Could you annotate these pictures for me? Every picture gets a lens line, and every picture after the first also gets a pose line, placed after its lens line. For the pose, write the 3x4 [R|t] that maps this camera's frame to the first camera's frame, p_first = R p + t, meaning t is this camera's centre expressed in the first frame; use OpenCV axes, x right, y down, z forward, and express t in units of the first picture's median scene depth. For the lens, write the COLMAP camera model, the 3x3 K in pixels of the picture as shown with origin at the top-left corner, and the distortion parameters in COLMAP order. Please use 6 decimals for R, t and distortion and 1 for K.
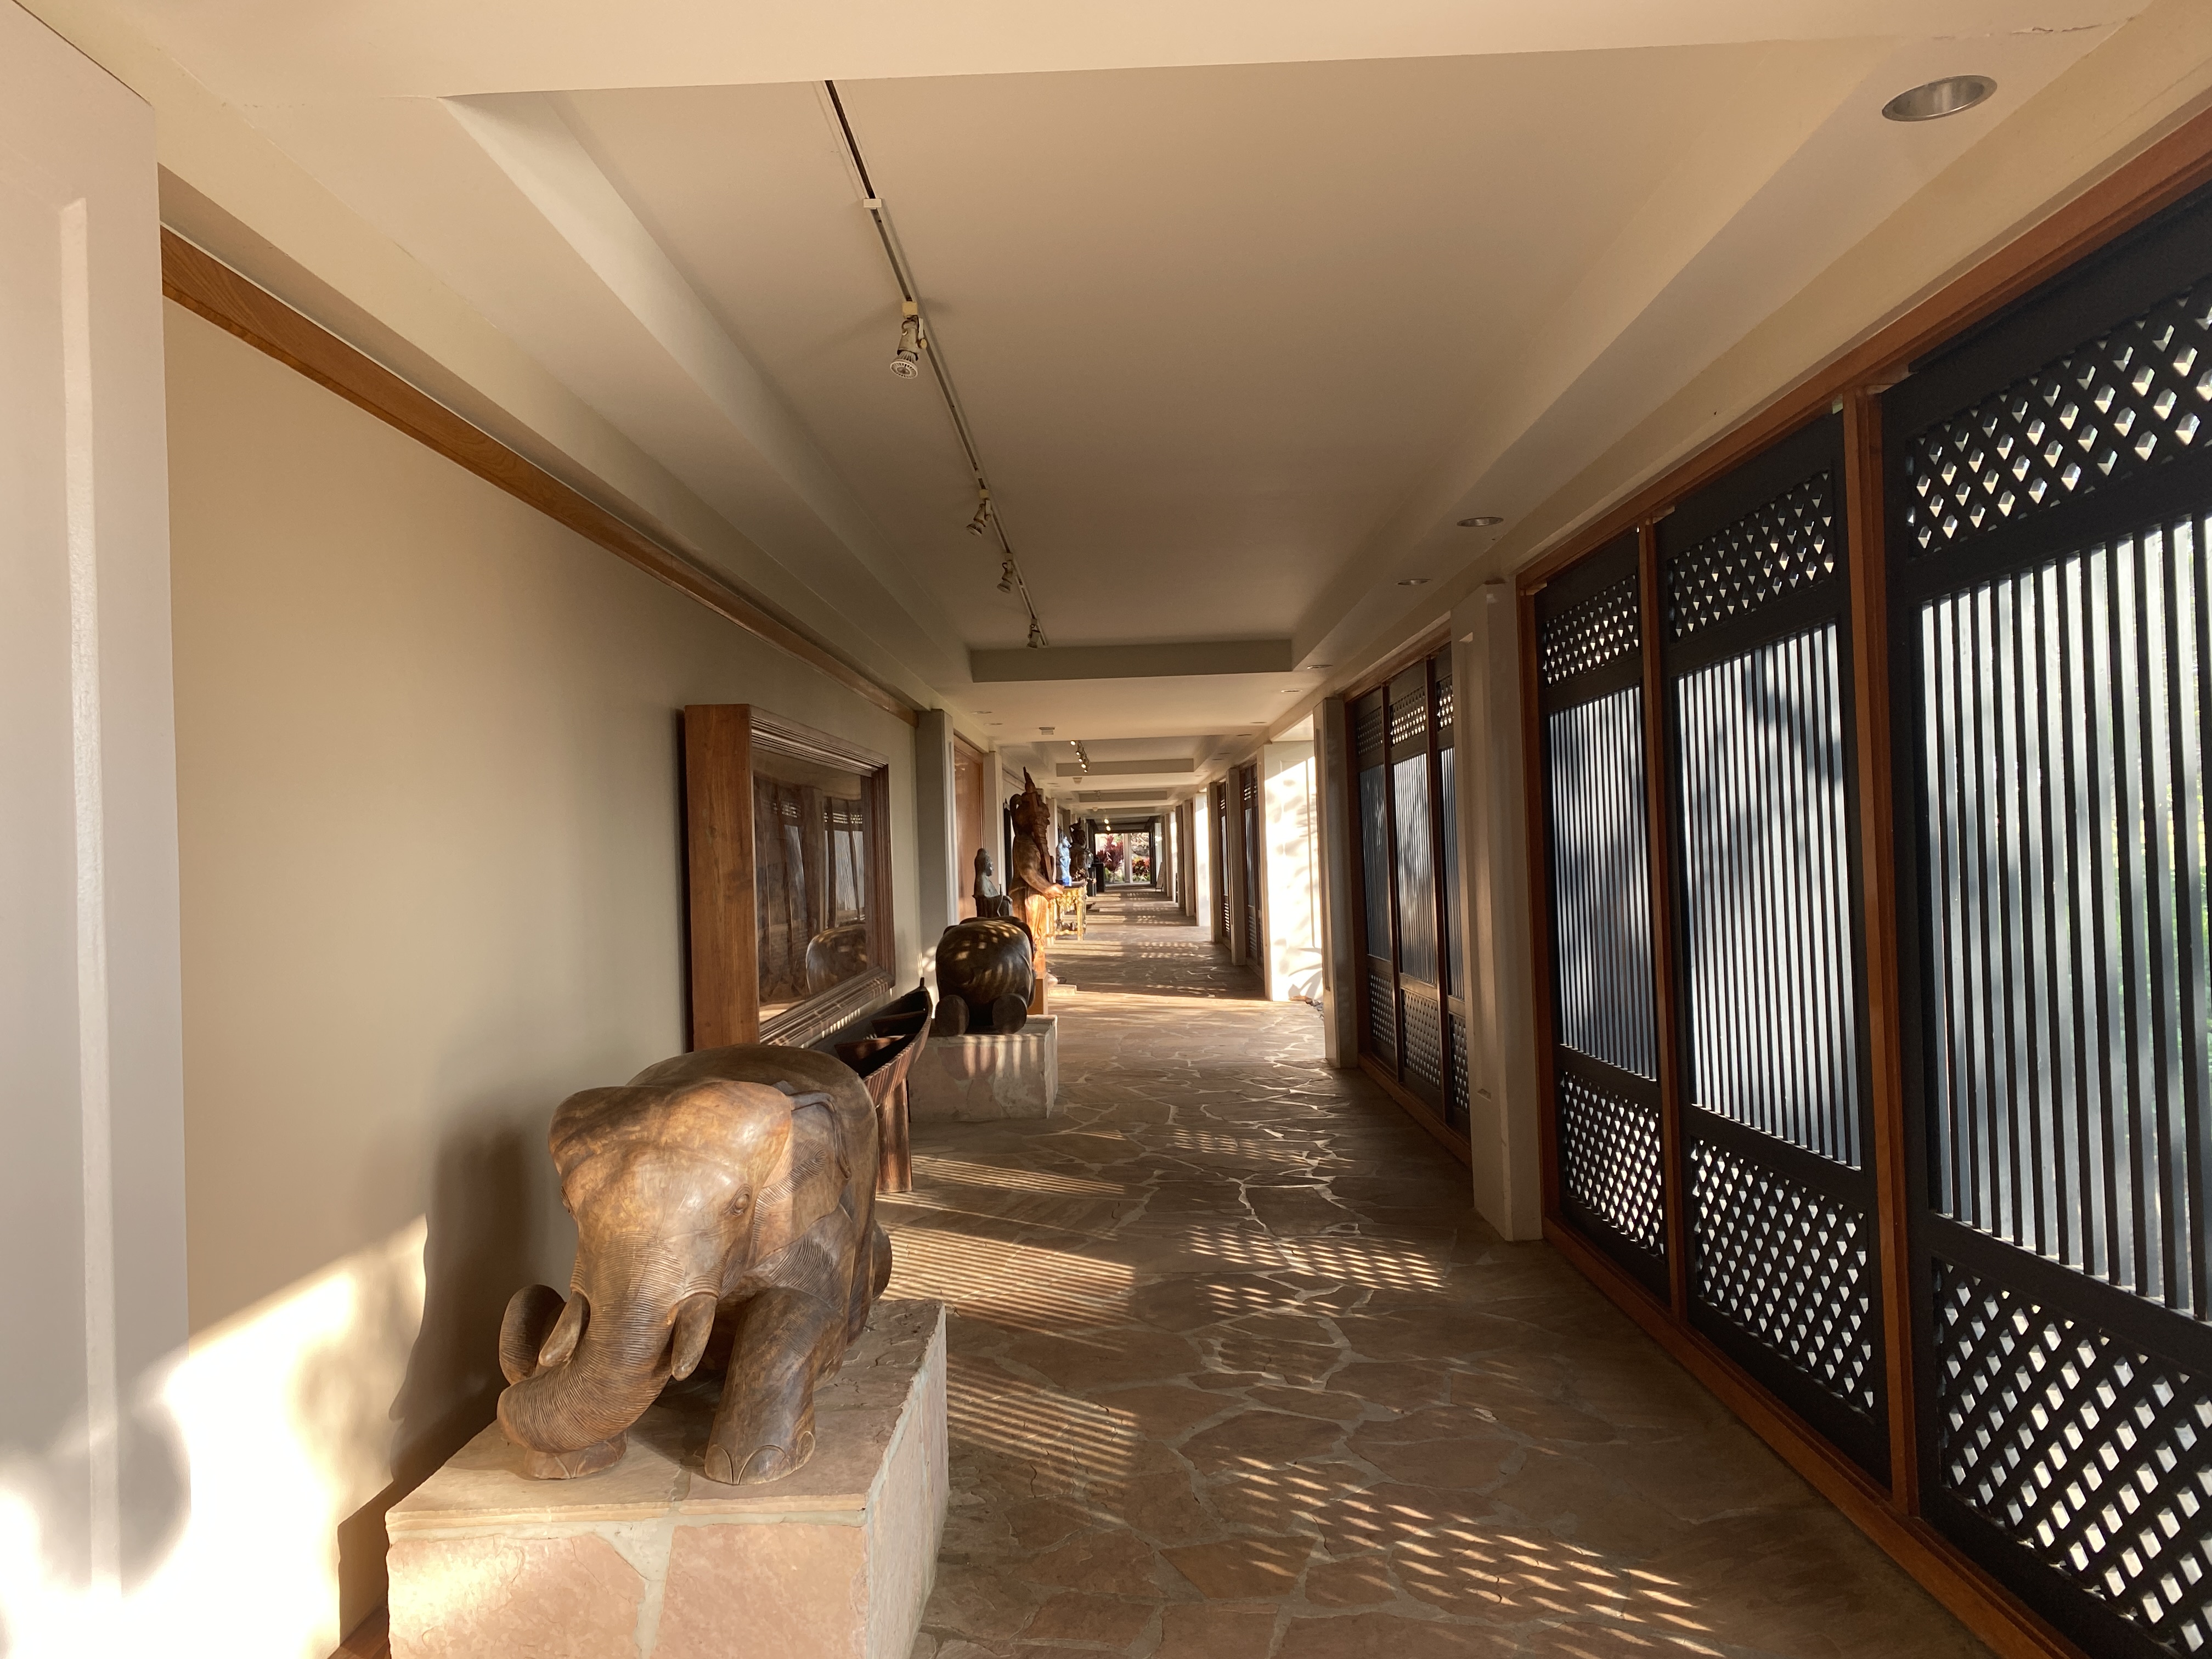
lens RADIAL K [[1658.7, 0, 1107.3], [0, 1658.7, 825.7], [0, 0, 1]] dist [0.030824, -0.033655]
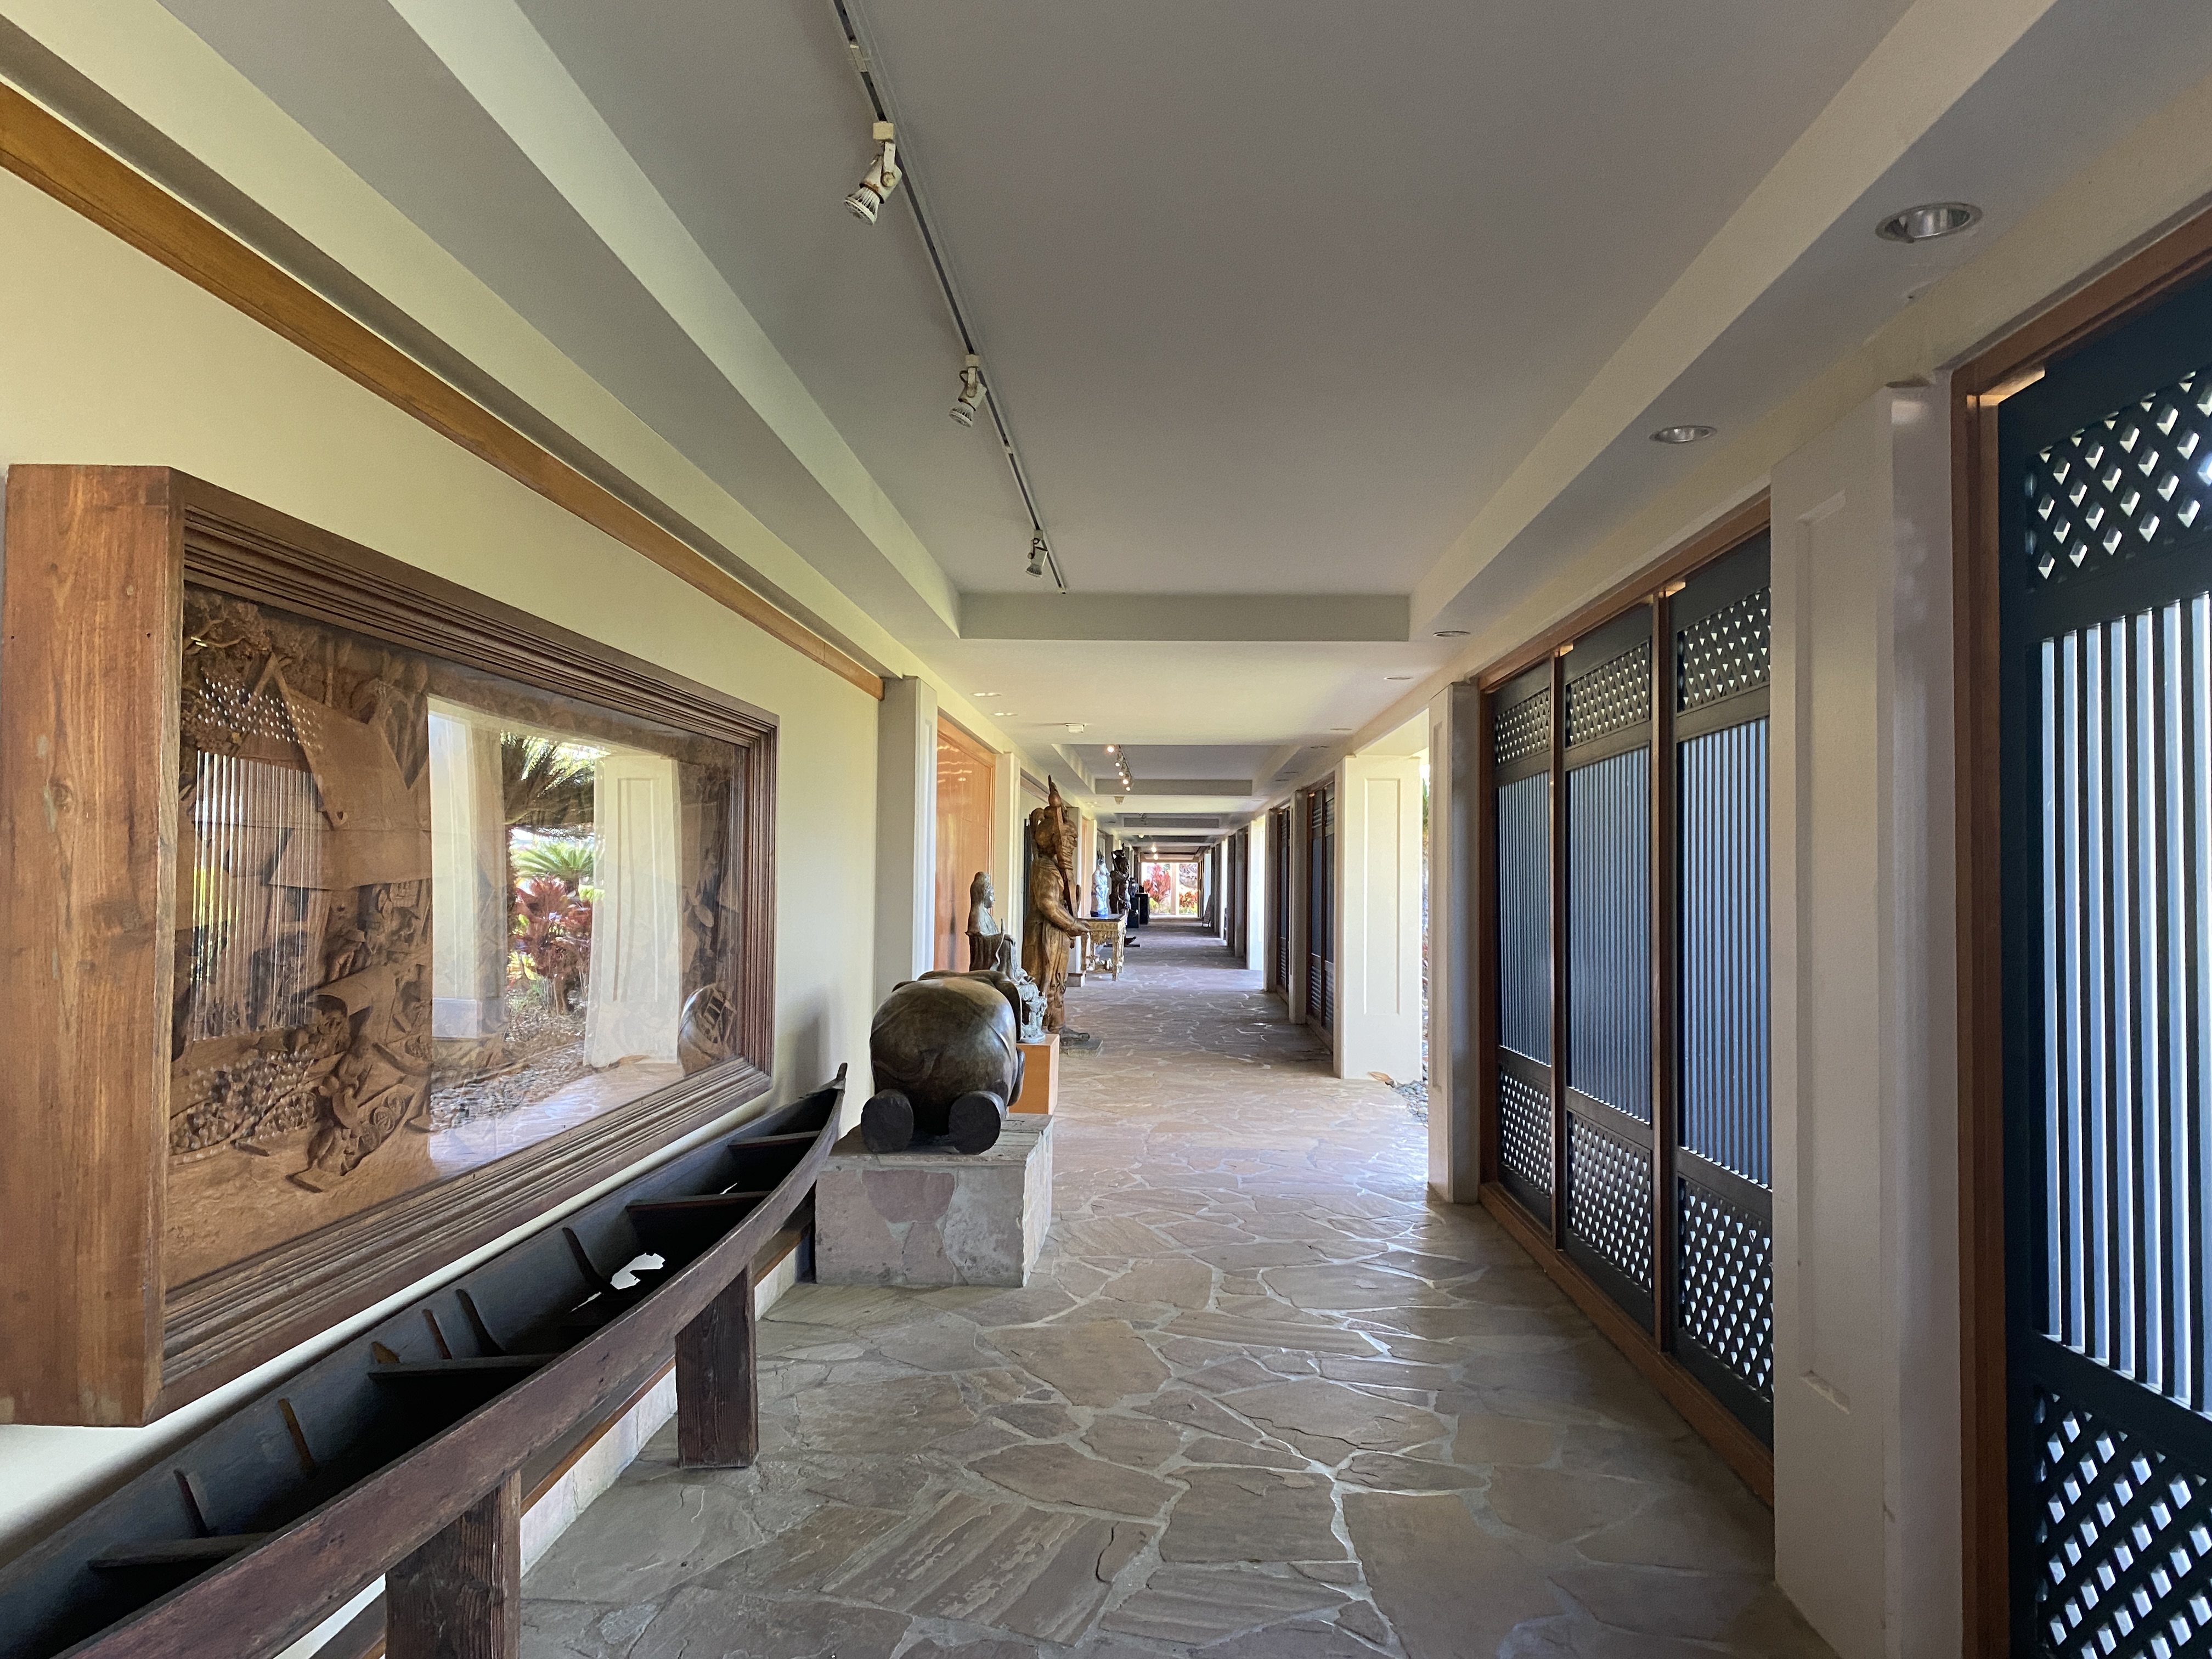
lens RADIAL K [[1658.7, 0, 1102.8], [0, 1658.7, 833.1], [0, 0, 1]] dist [0.030824, -0.033655]
pose [[0.998540, 0.042657, -0.033134, 0.006751], [-0.043074, 0.999000, -0.011989, 0.002702], [0.032589, 0.013398, 0.999379, 0.254071]]
